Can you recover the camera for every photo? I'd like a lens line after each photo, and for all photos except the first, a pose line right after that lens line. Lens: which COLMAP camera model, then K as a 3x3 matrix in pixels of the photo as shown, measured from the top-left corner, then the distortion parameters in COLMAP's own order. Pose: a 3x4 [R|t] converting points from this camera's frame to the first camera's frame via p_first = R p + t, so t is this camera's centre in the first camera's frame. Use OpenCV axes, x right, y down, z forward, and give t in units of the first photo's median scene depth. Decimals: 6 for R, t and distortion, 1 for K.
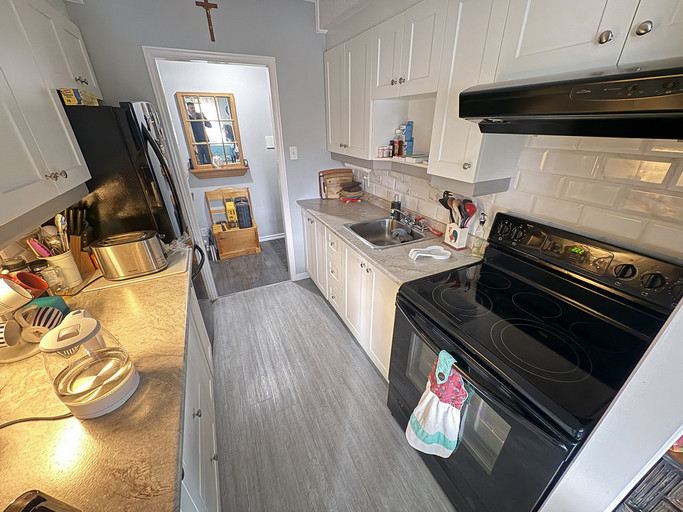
lens RADIAL K [[271.8, 0, 341.1], [0, 271.8, 254.6], [0, 0, 1]] dist [0.000221, 0.000205]
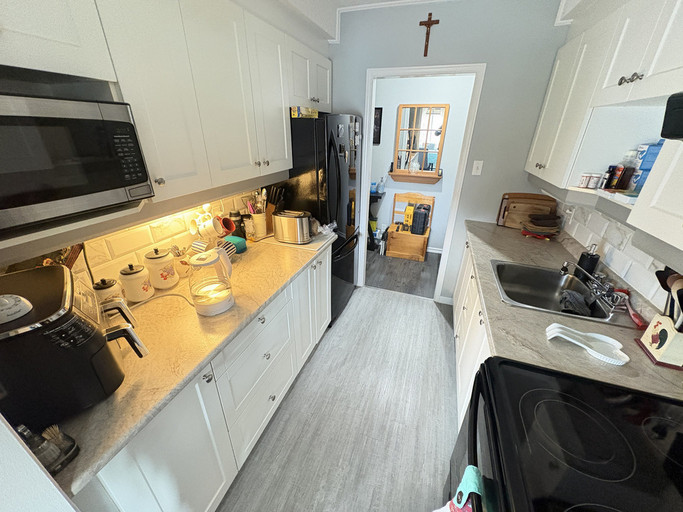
lens RADIAL K [[271.8, 0, 341.1], [0, 271.8, 254.6], [0, 0, 1]] dist [0.000221, 0.000205]
pose [[0.705510, 0.315583, -0.634557, 0.208302], [-0.332226, 0.938177, 0.097208, -0.055501], [0.626004, 0.142235, 0.766739, 0.093781]]
